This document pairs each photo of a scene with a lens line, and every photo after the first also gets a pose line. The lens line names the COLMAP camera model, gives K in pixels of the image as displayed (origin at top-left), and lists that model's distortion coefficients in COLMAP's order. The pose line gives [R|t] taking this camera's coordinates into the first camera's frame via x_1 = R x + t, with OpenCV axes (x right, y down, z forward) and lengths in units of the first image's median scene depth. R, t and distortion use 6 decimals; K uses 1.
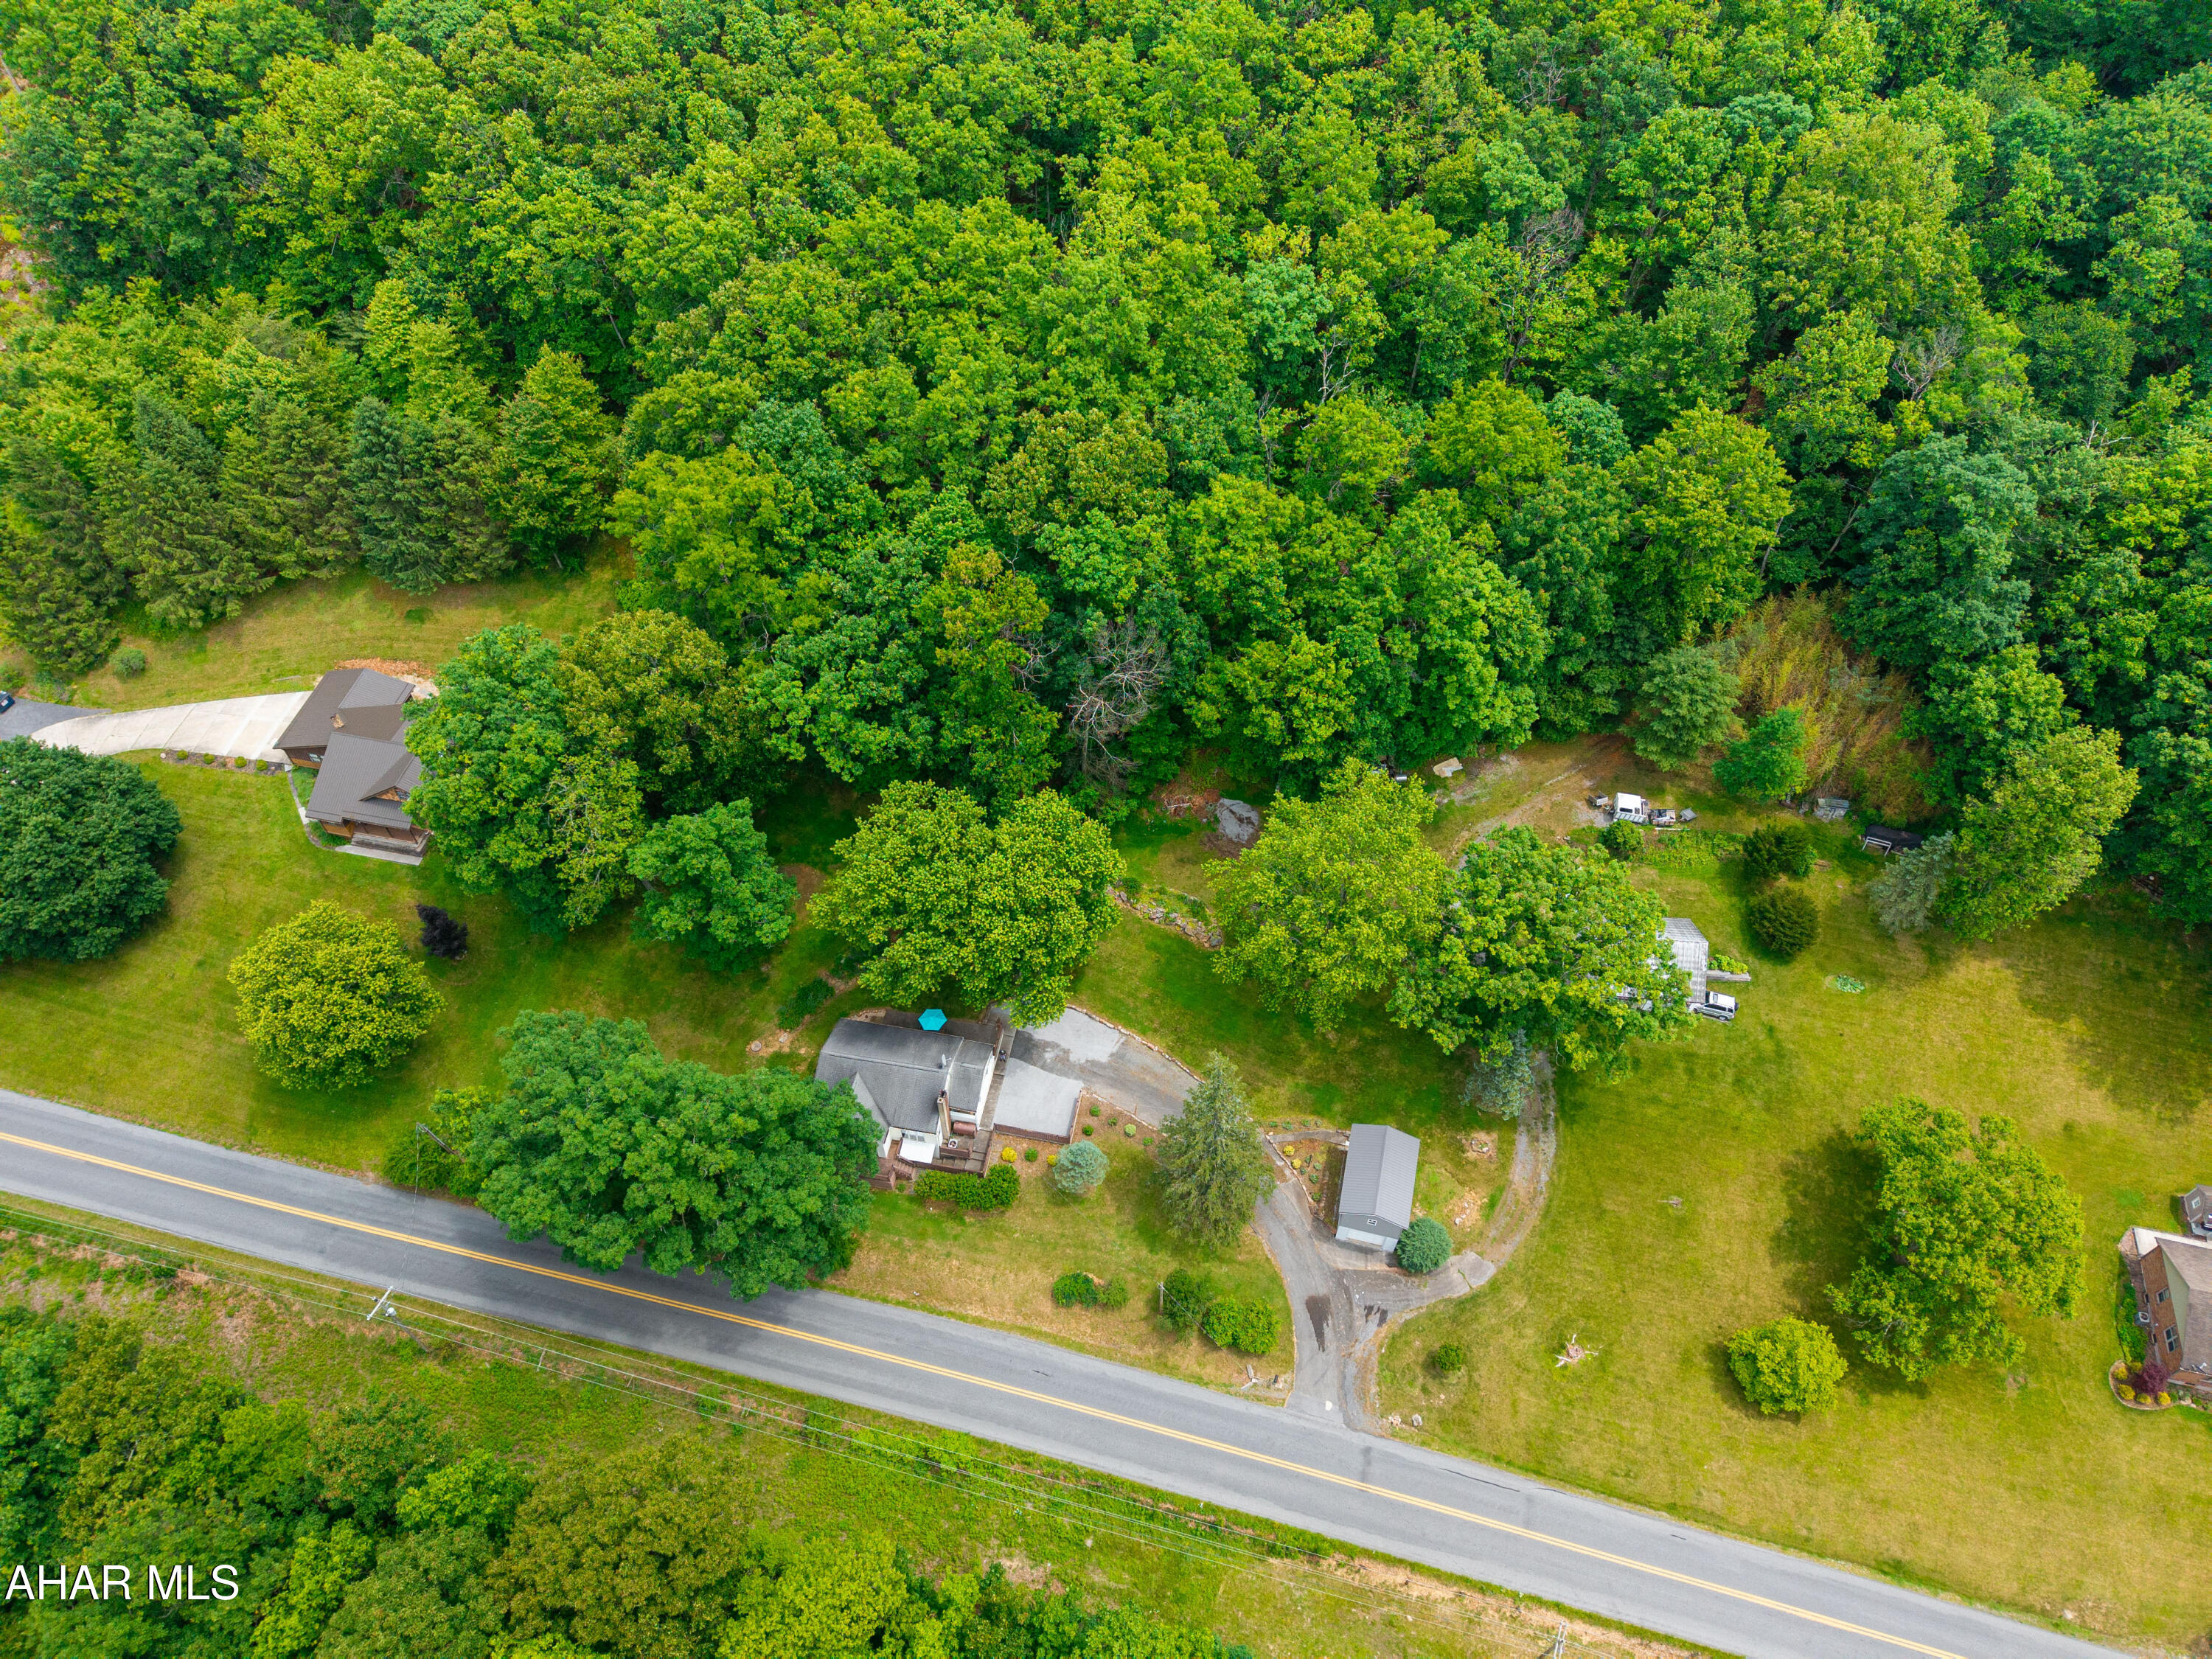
lens RADIAL K [[1461.8, 0, 1095.9], [0, 1461.8, 813.6], [0, 0, 1]] dist [0.032570, -0.030984]
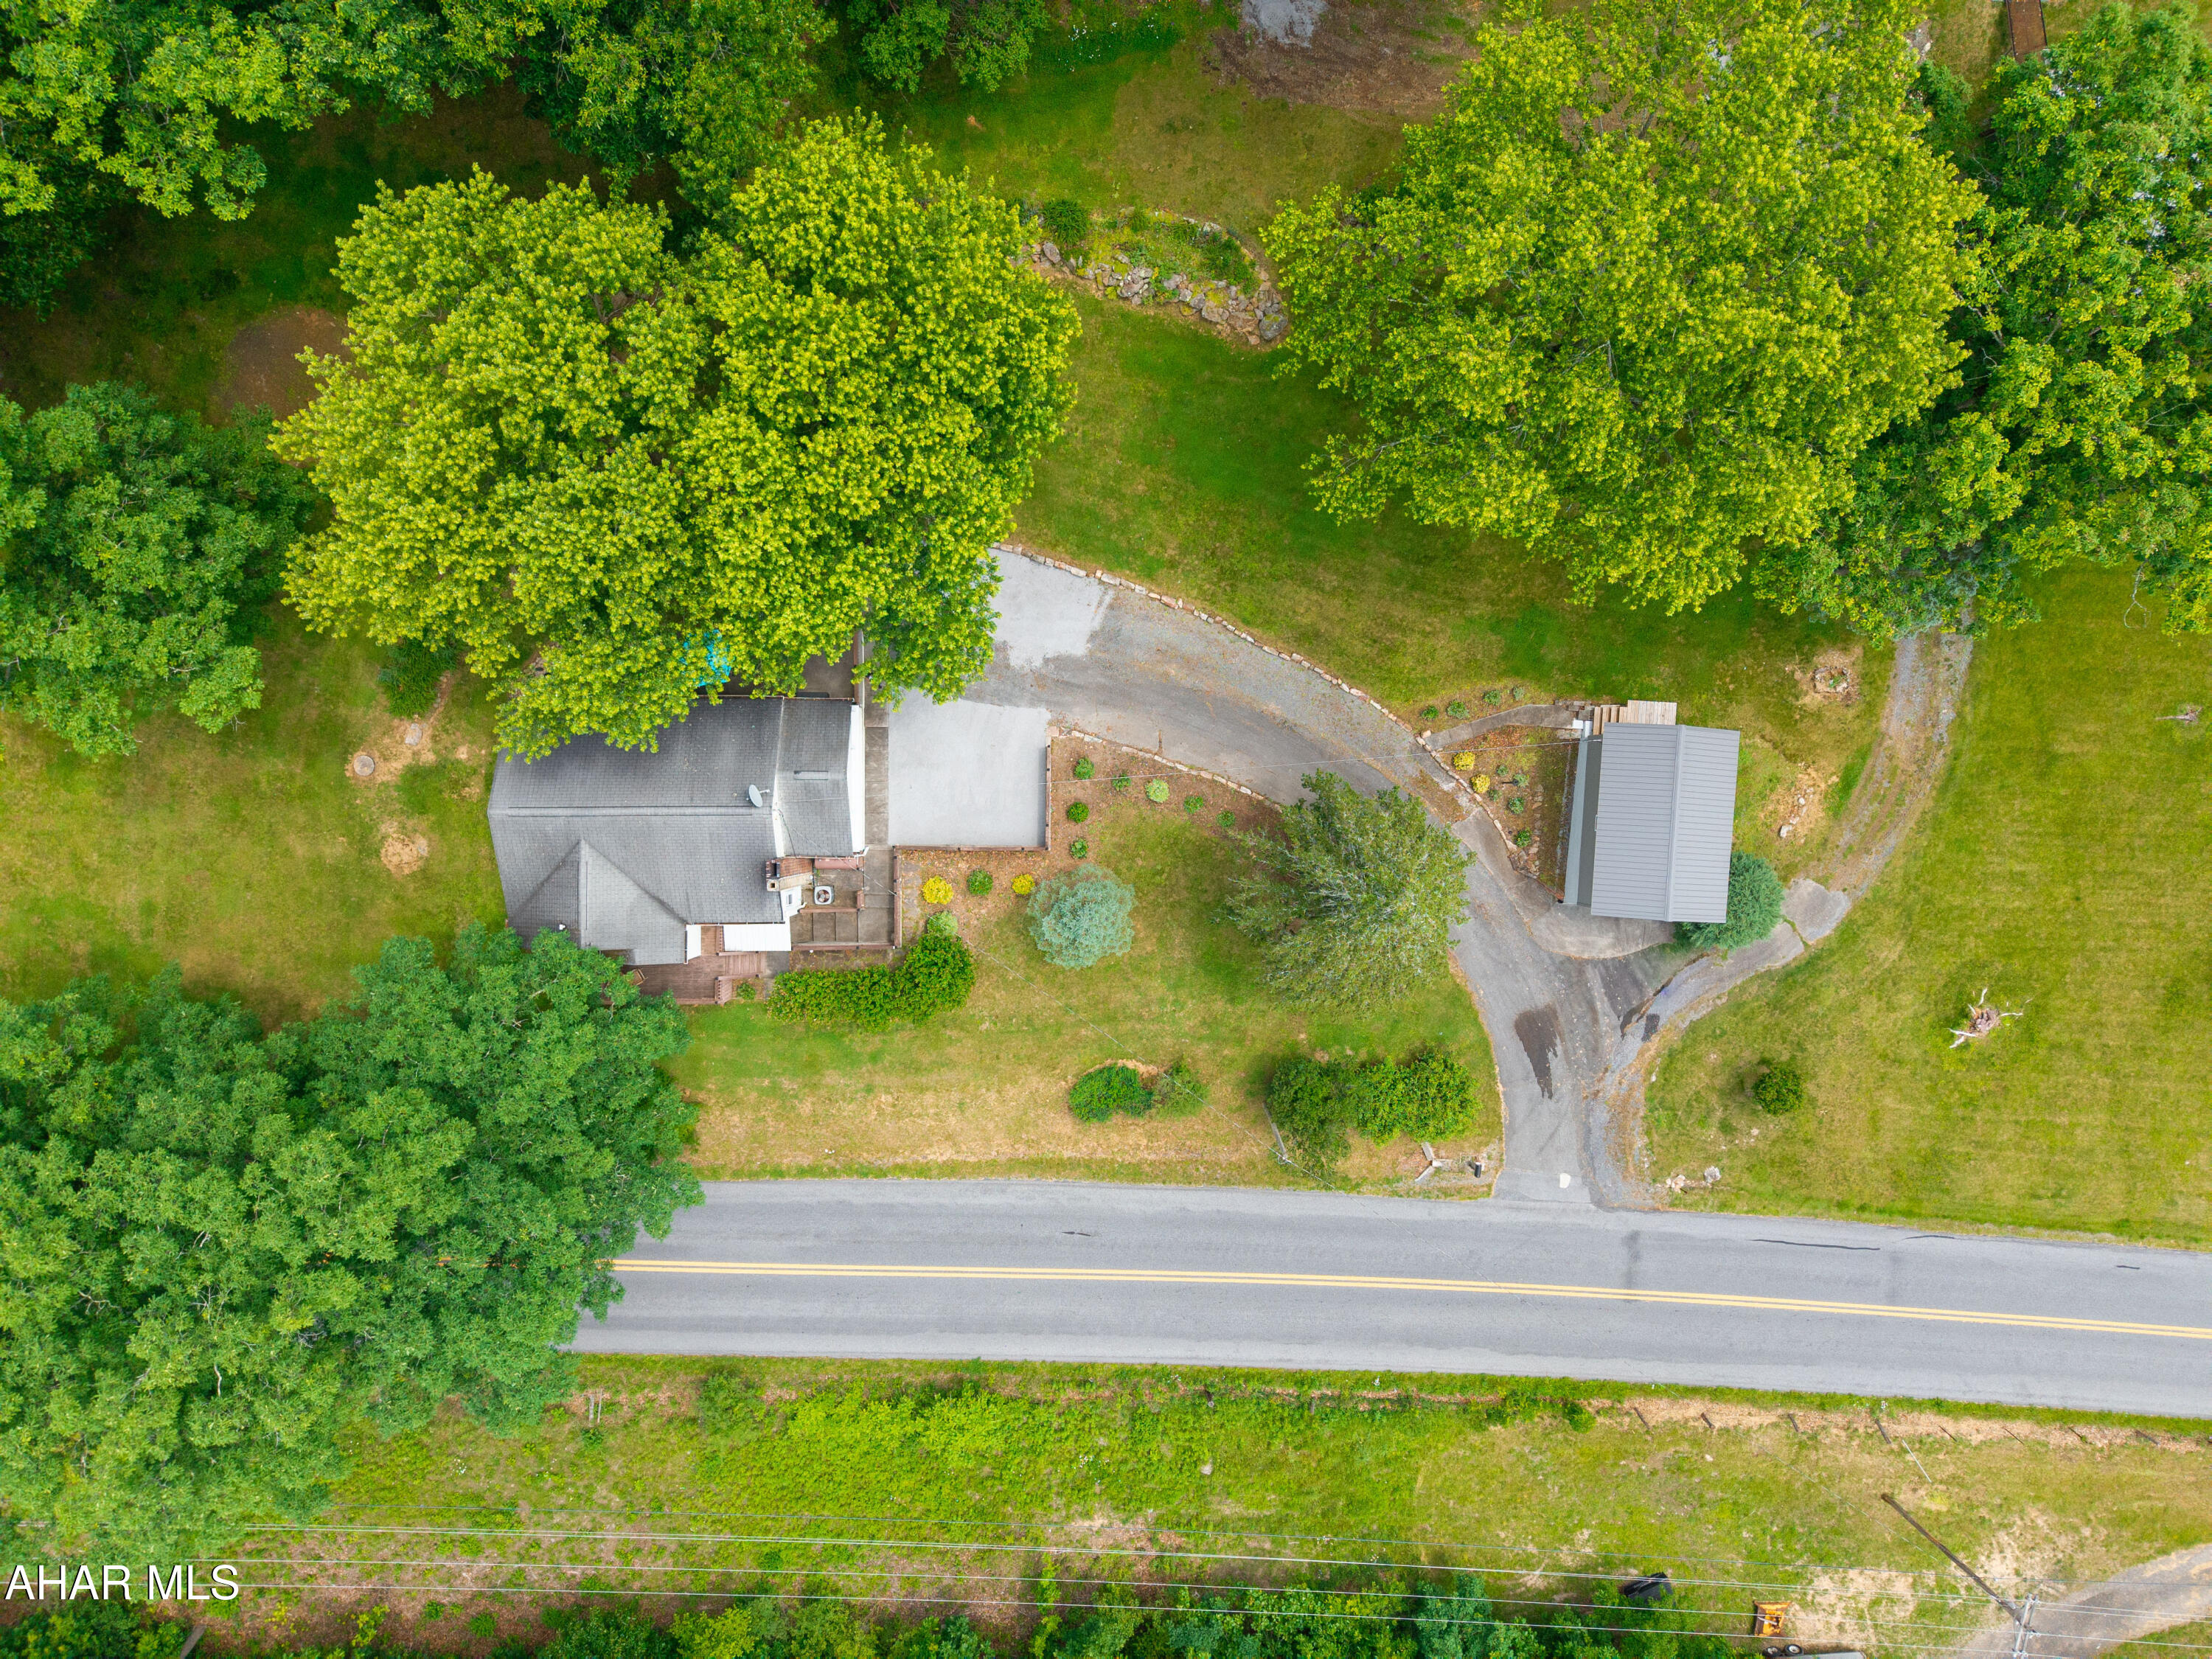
lens RADIAL K [[1461.8, 0, 1095.9], [0, 1461.8, 813.6], [0, 0, 1]] dist [0.032570, -0.030984]
pose [[0.982464, -0.186444, -0.001708, 0.001665], [0.145252, 0.759598, 0.633966, -0.108303], [-0.116901, -0.623097, 0.773359, 0.642407]]
